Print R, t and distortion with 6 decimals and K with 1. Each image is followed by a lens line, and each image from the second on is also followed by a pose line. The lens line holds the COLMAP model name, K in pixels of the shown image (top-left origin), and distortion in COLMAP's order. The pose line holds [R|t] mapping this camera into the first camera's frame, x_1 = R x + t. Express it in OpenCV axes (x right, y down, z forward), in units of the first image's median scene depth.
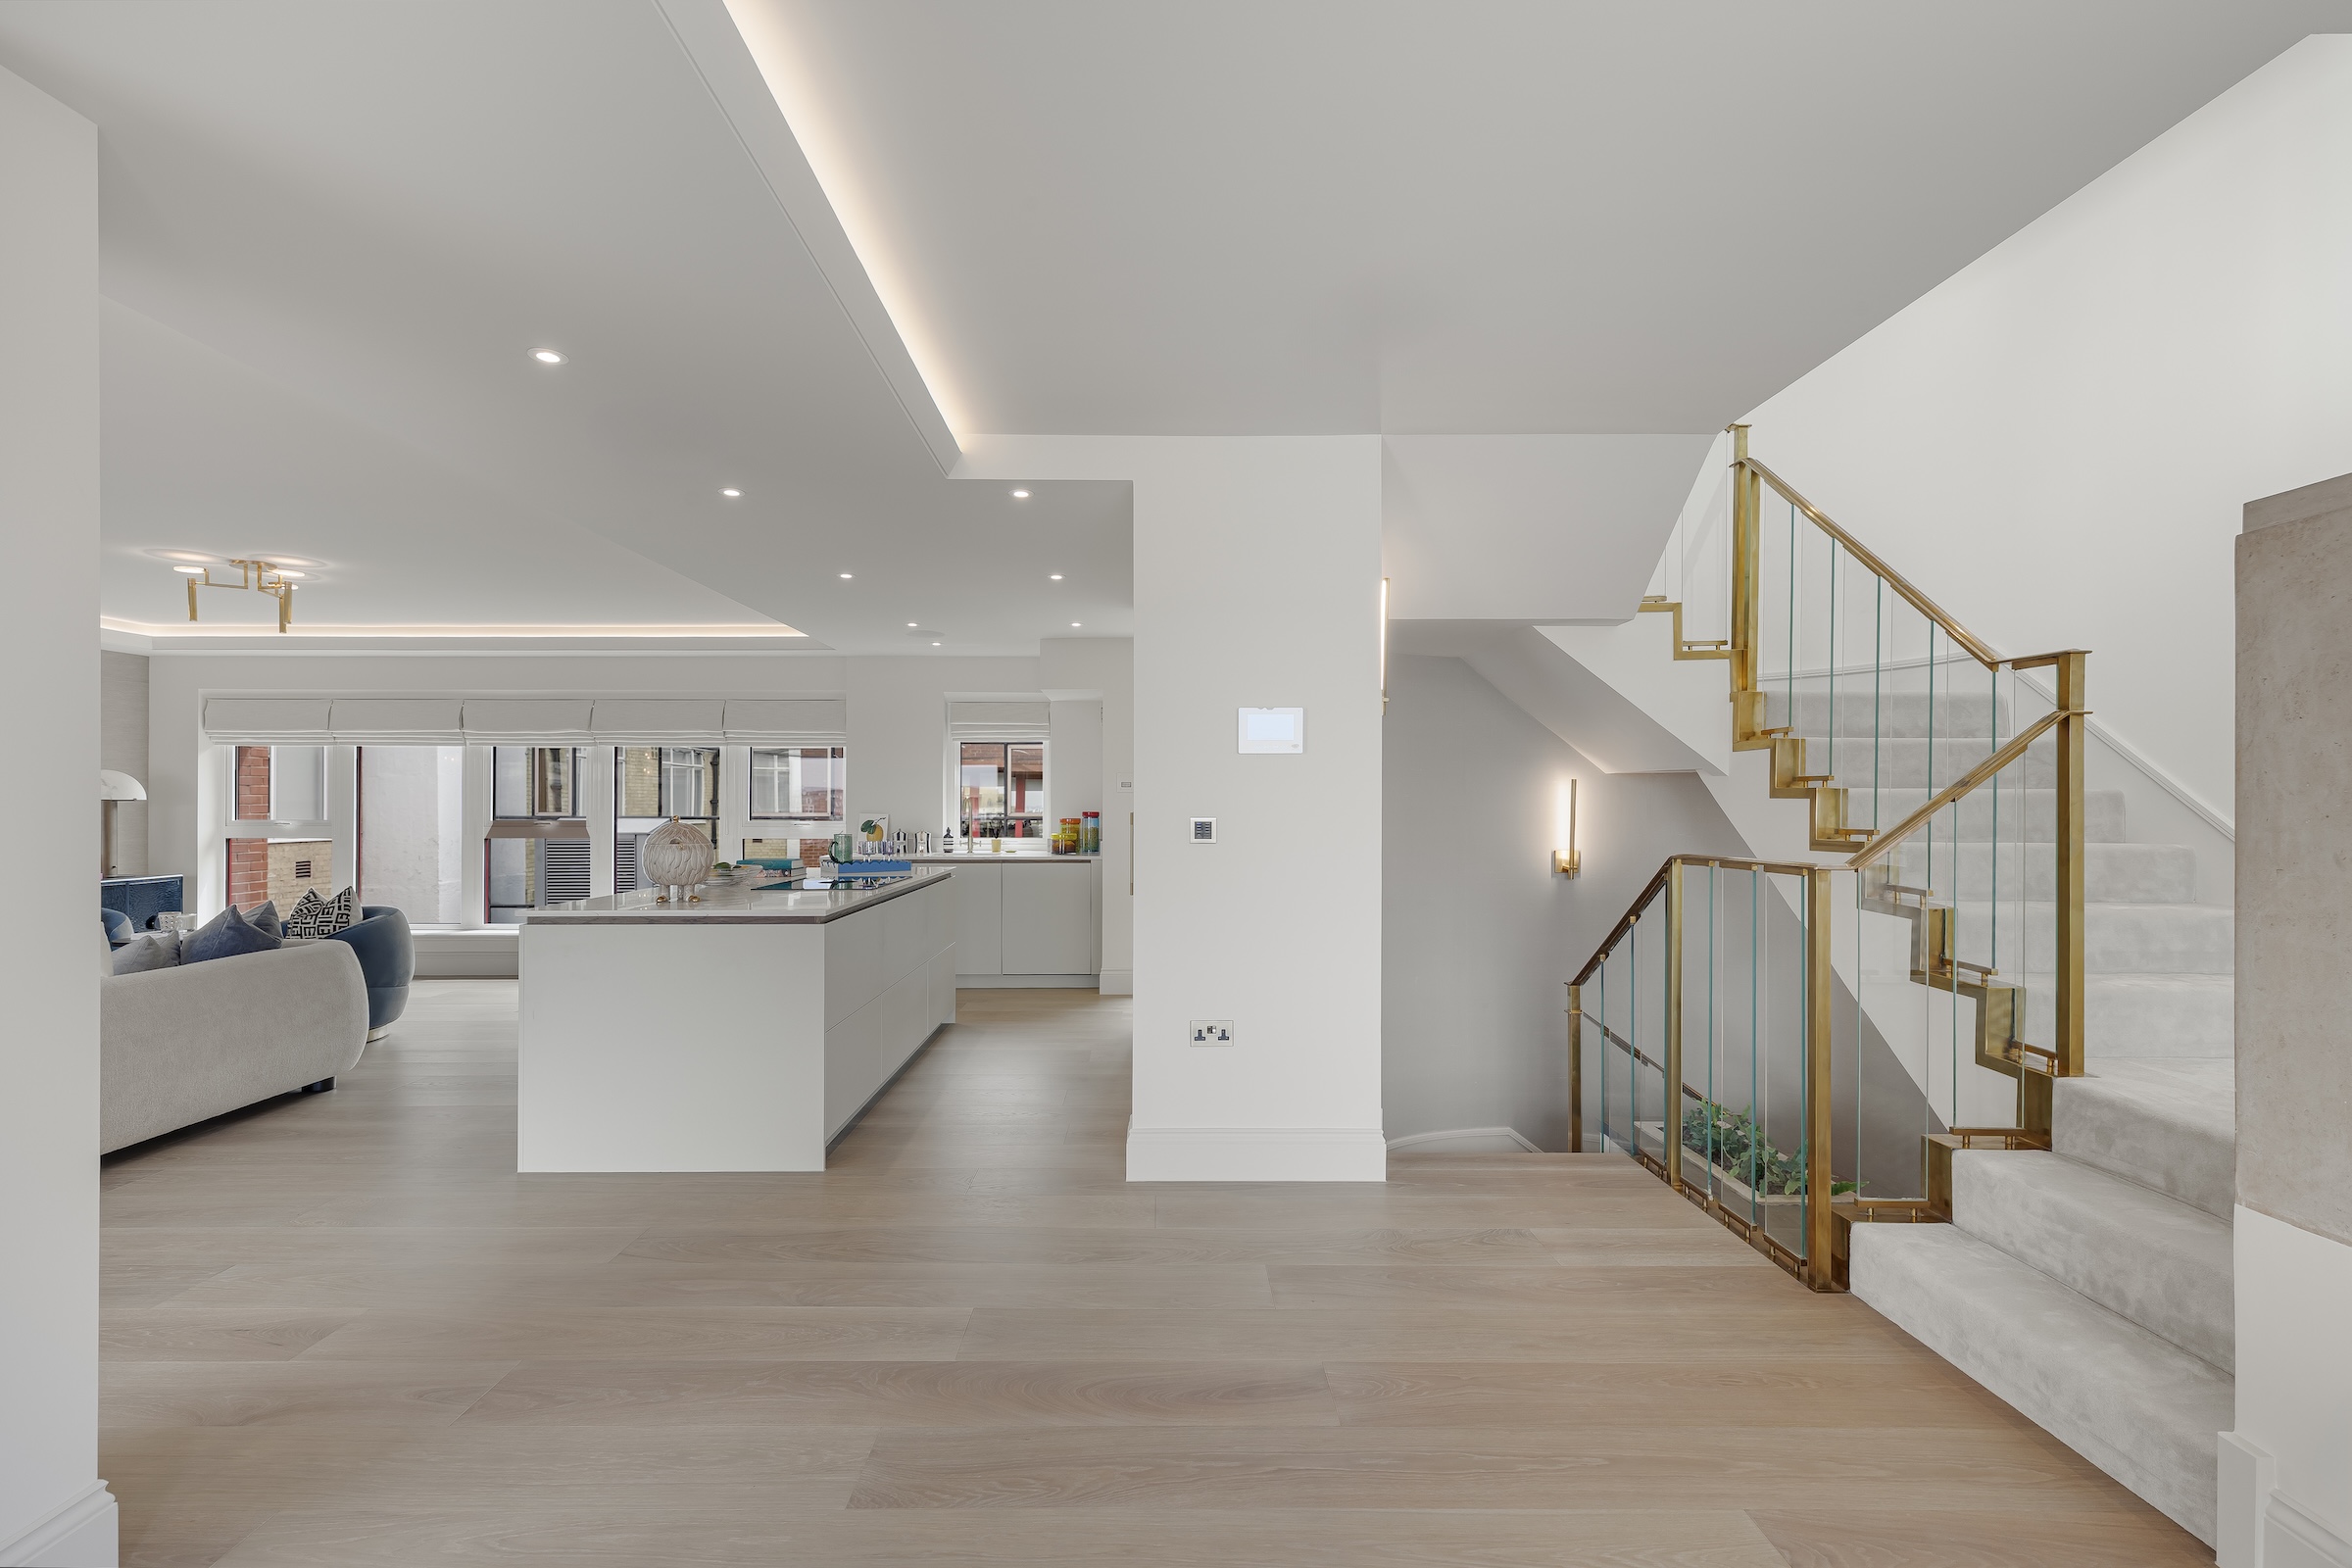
lens RADIAL K [[1063.4, 0, 1168.9], [0, 1063.4, 806.4], [0, 0, 1]] dist [0.002413, 0.000765]
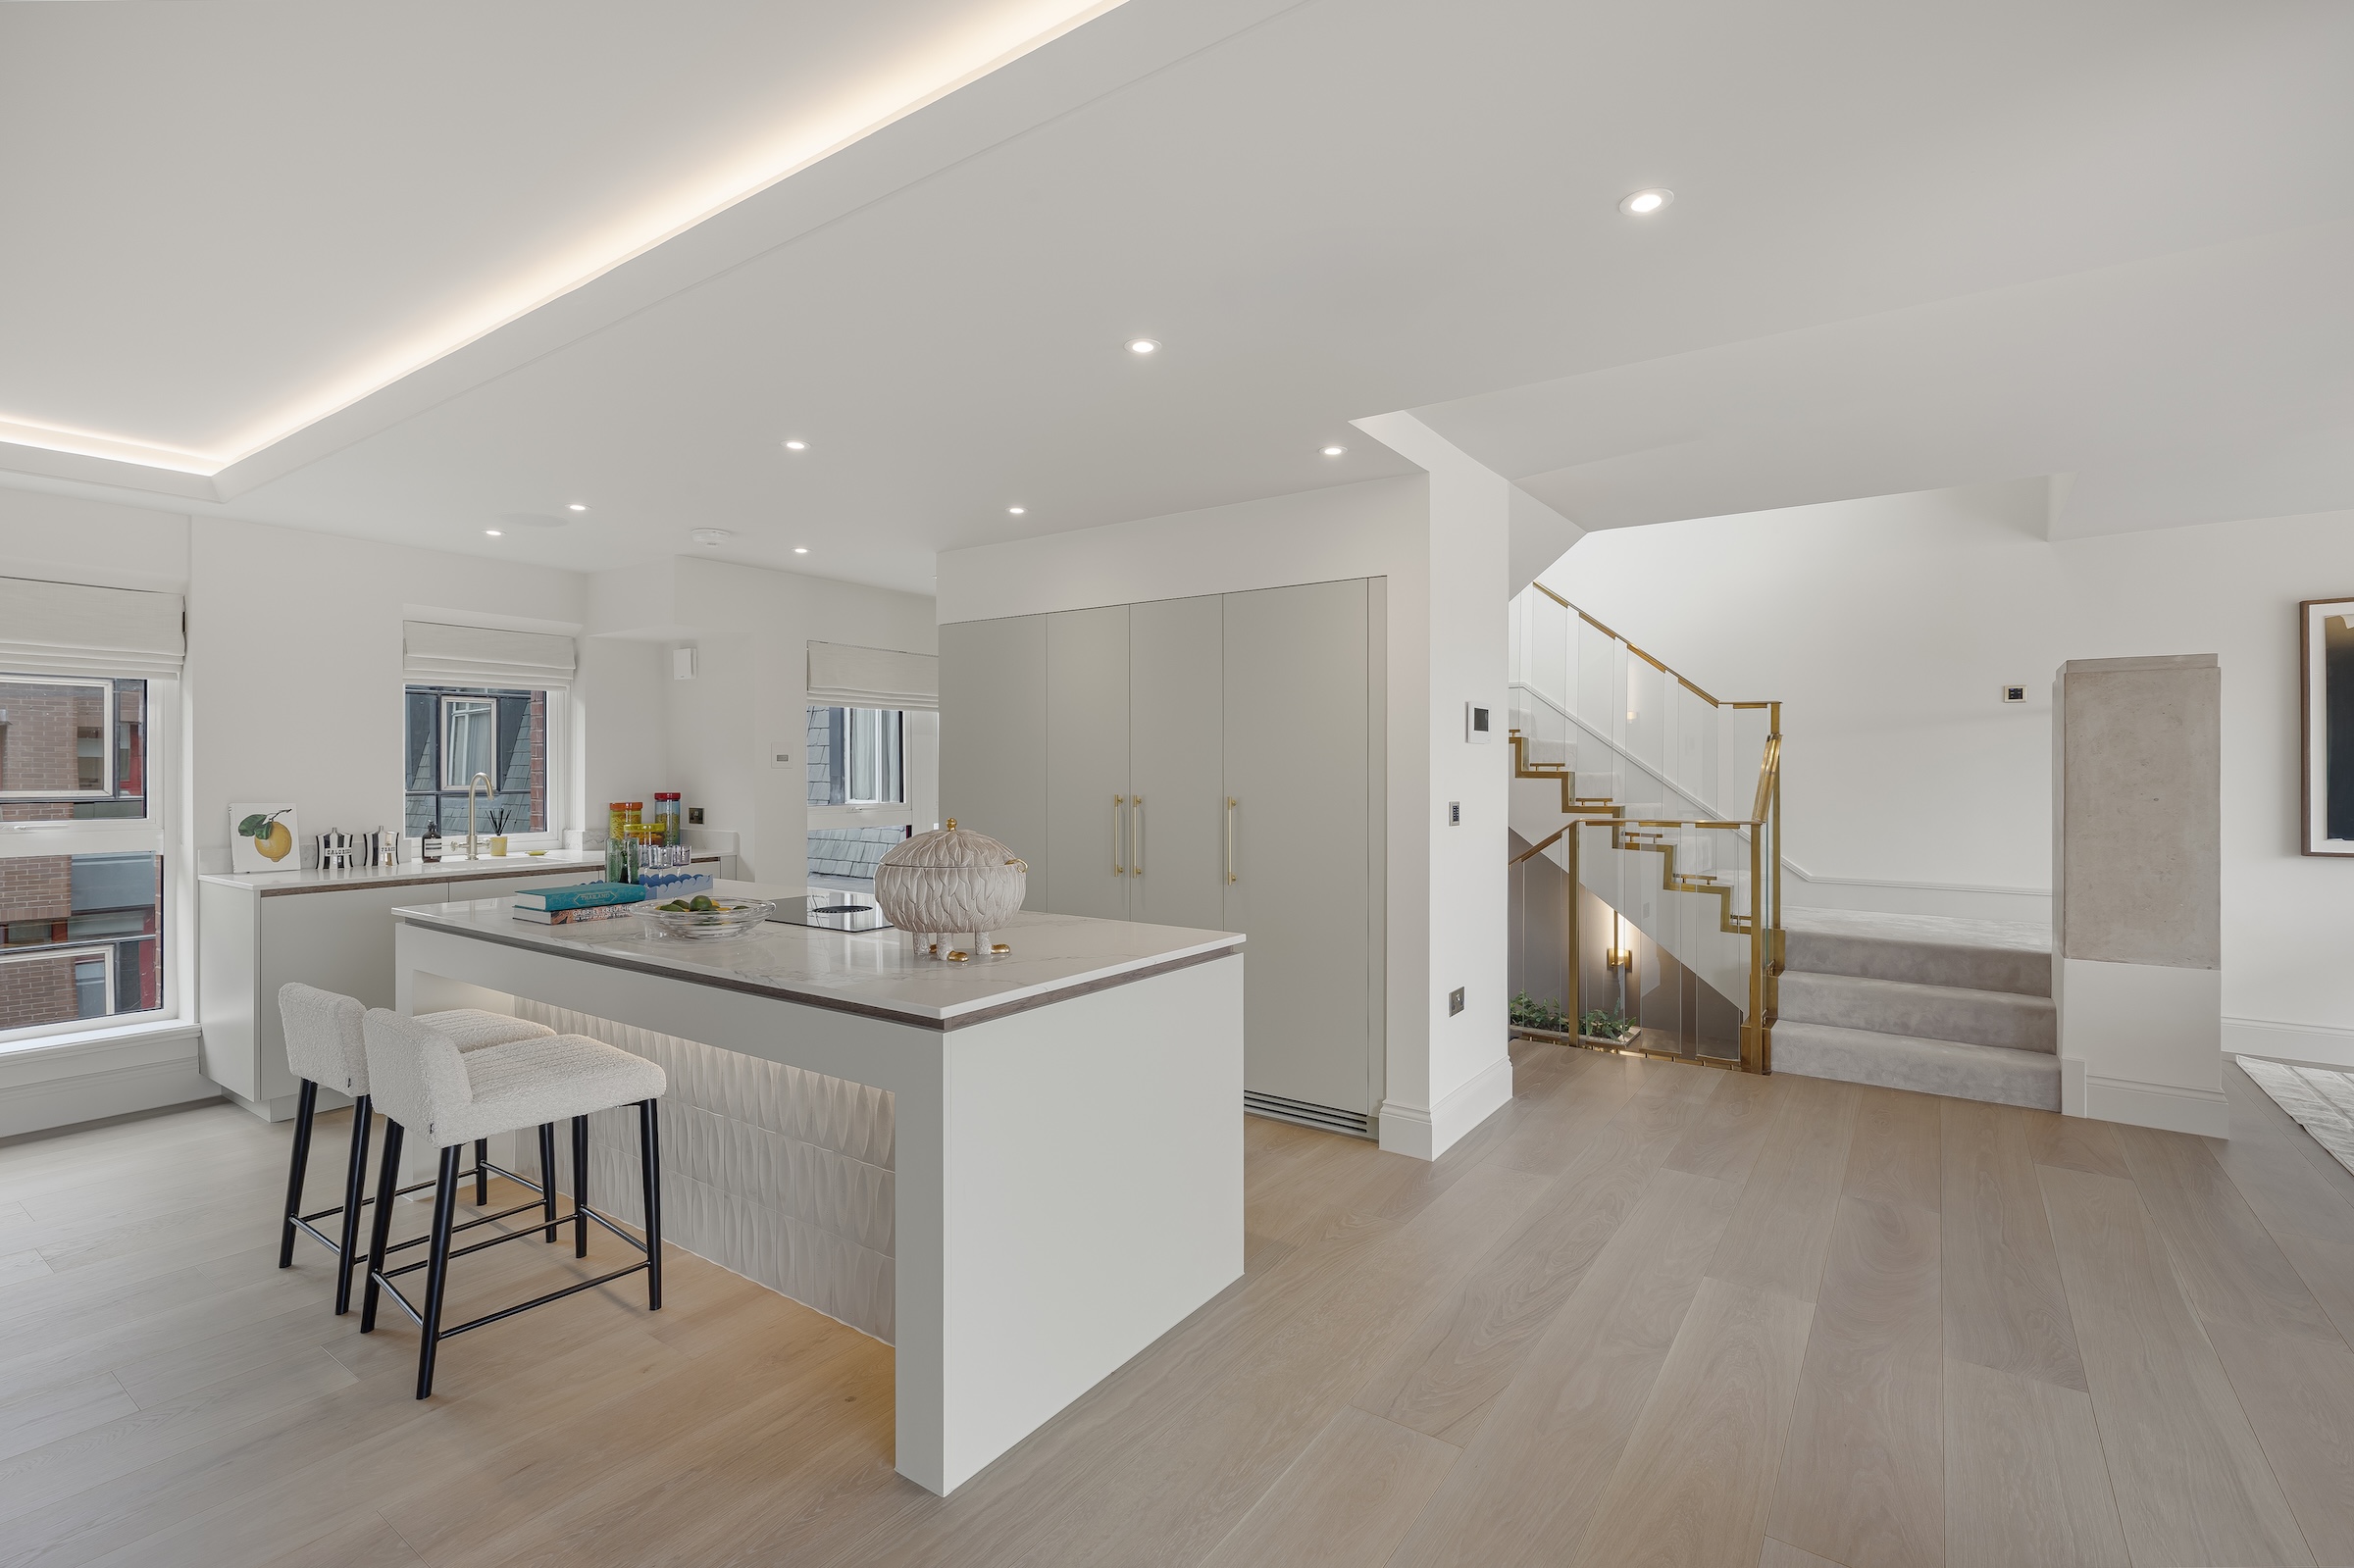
lens RADIAL K [[1052.1, 0, 1184.4], [0, 1052.1, 769.8], [0, 0, 1]] dist [0.001460, 0.000417]
pose [[0.581742, 0.002202, 0.813370, -0.803544], [0.002673, 0.999986, -0.004619, -0.011554], [-0.813369, 0.004861, 0.581728, 0.496424]]
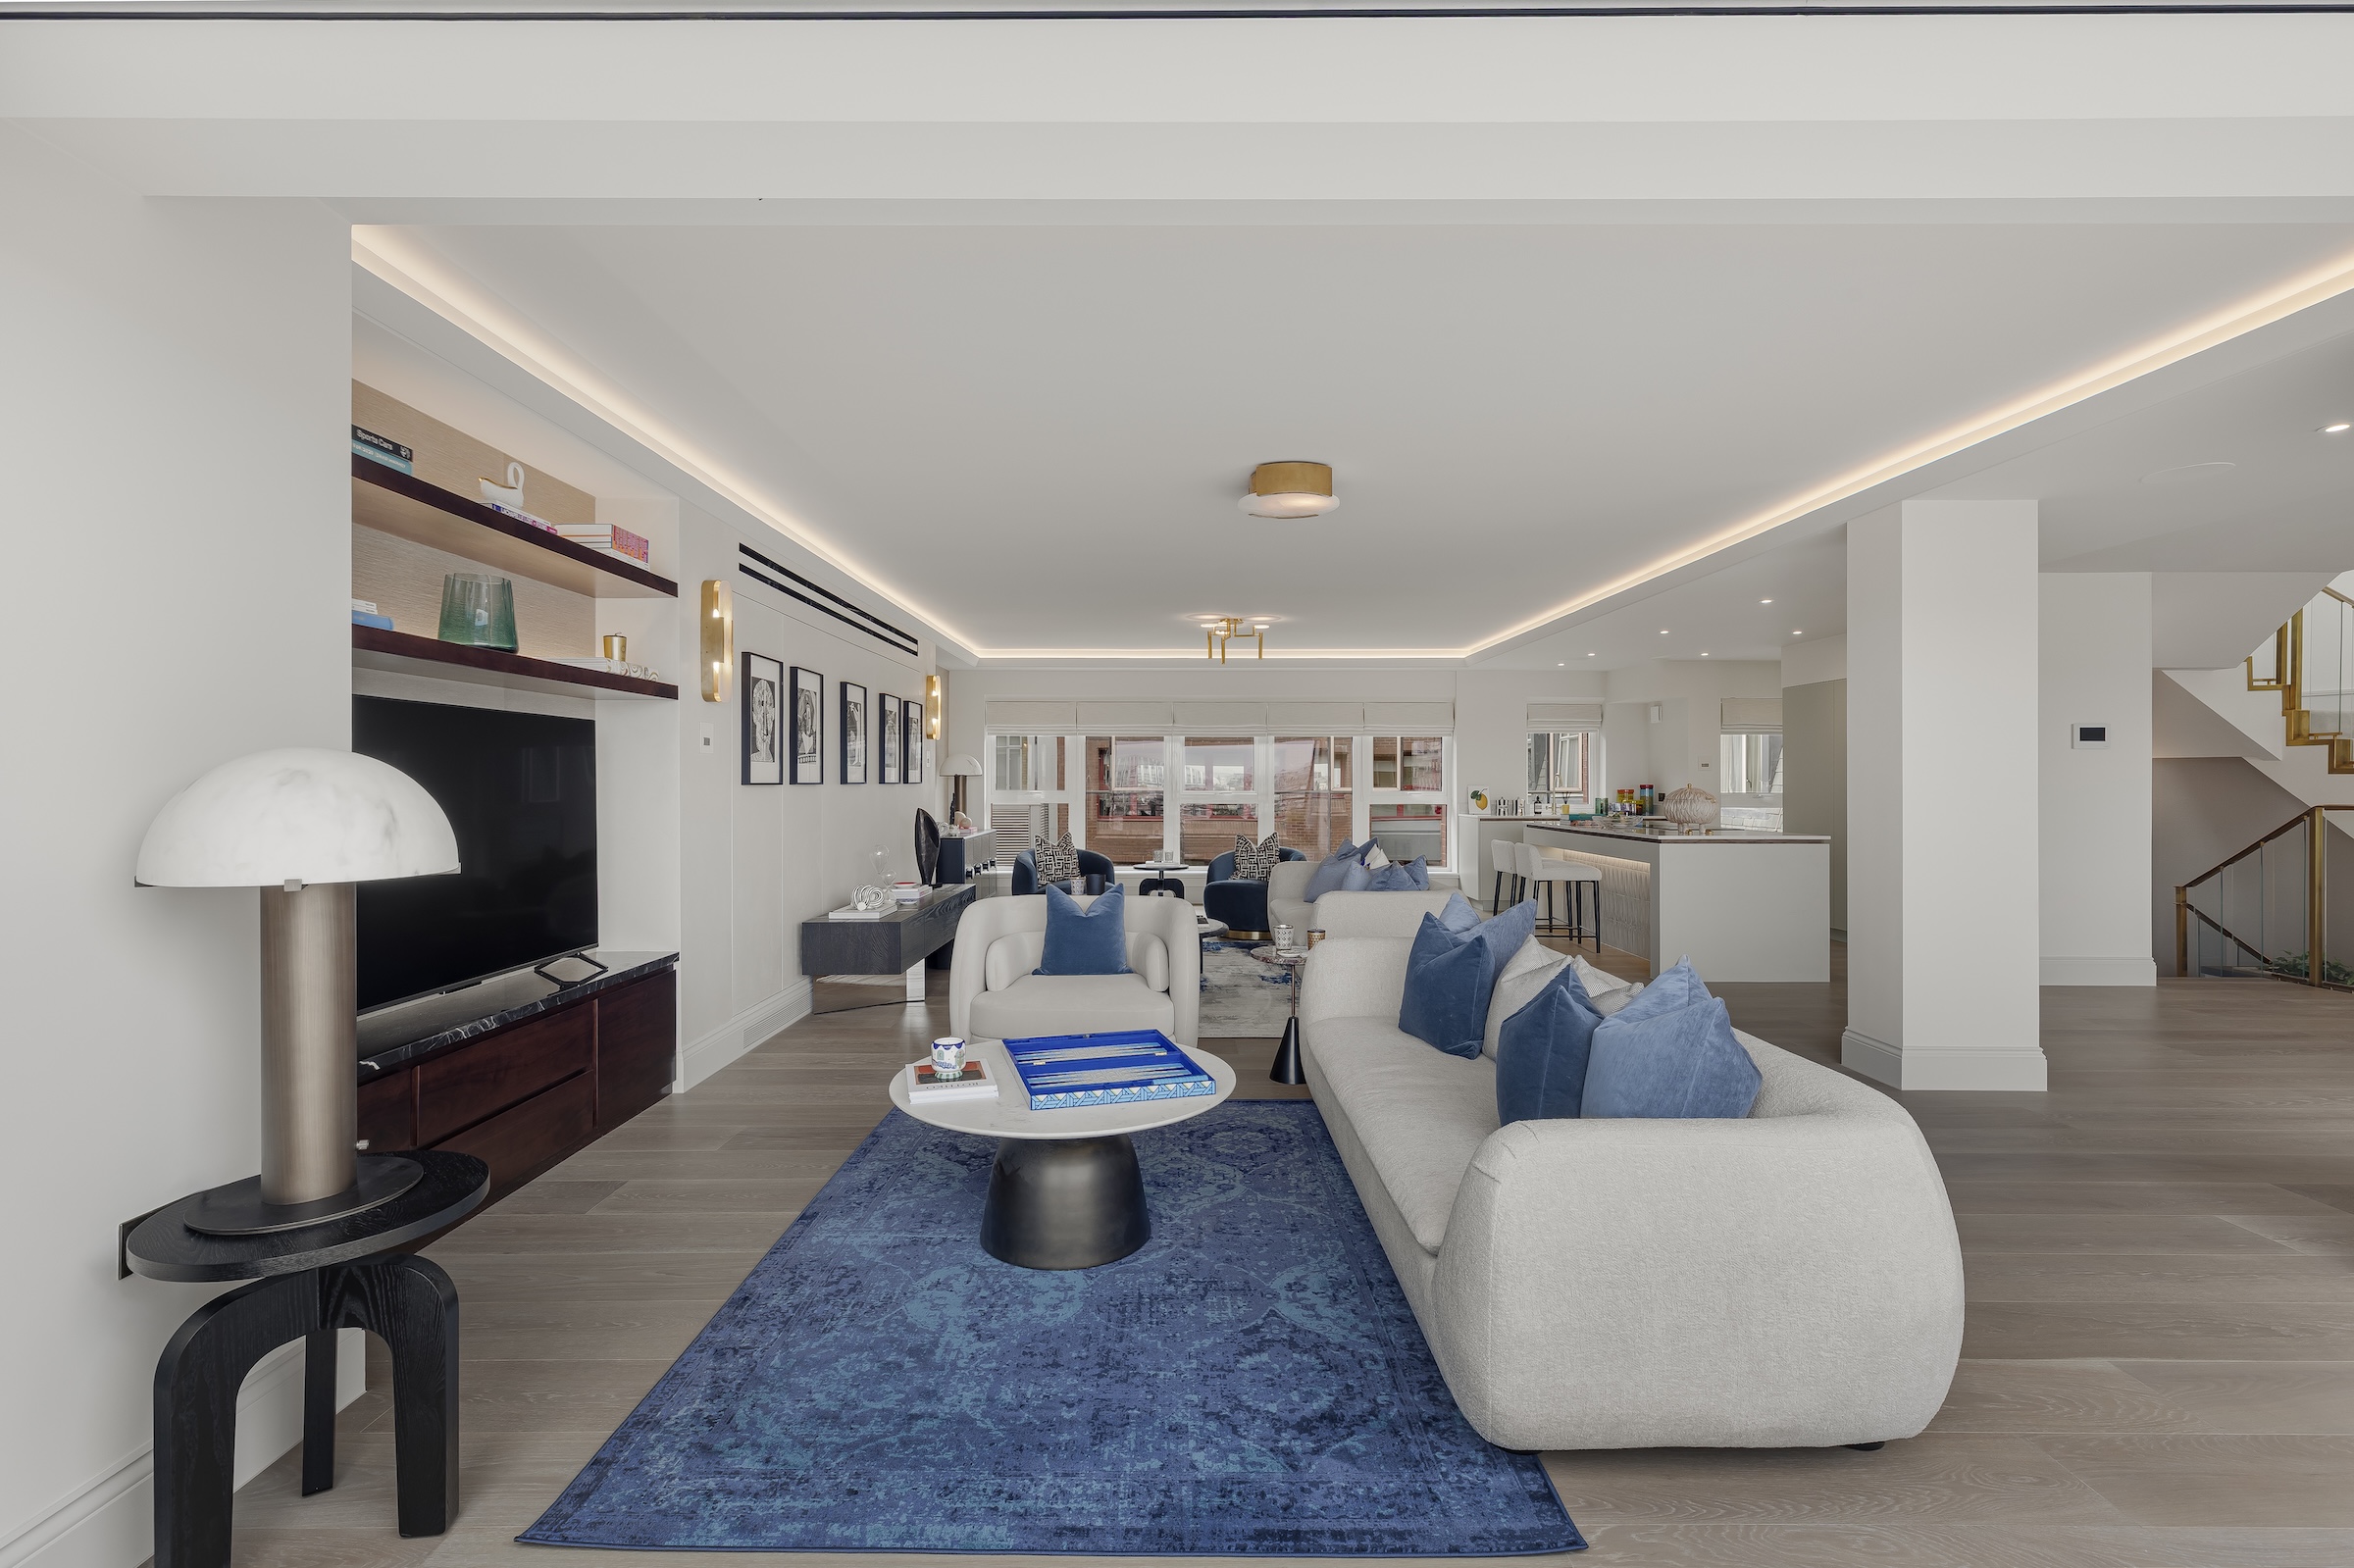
lens RADIAL K [[1052.1, 0, 1184.4], [0, 1052.1, 769.8], [0, 0, 1]] dist [0.001460, 0.000417]
pose [[0.999963, 0.004328, -0.007465, -1.159482], [-0.004455, 0.999846, -0.016999, 0.020934], [0.007390, 0.017031, 0.999828, -0.645060]]
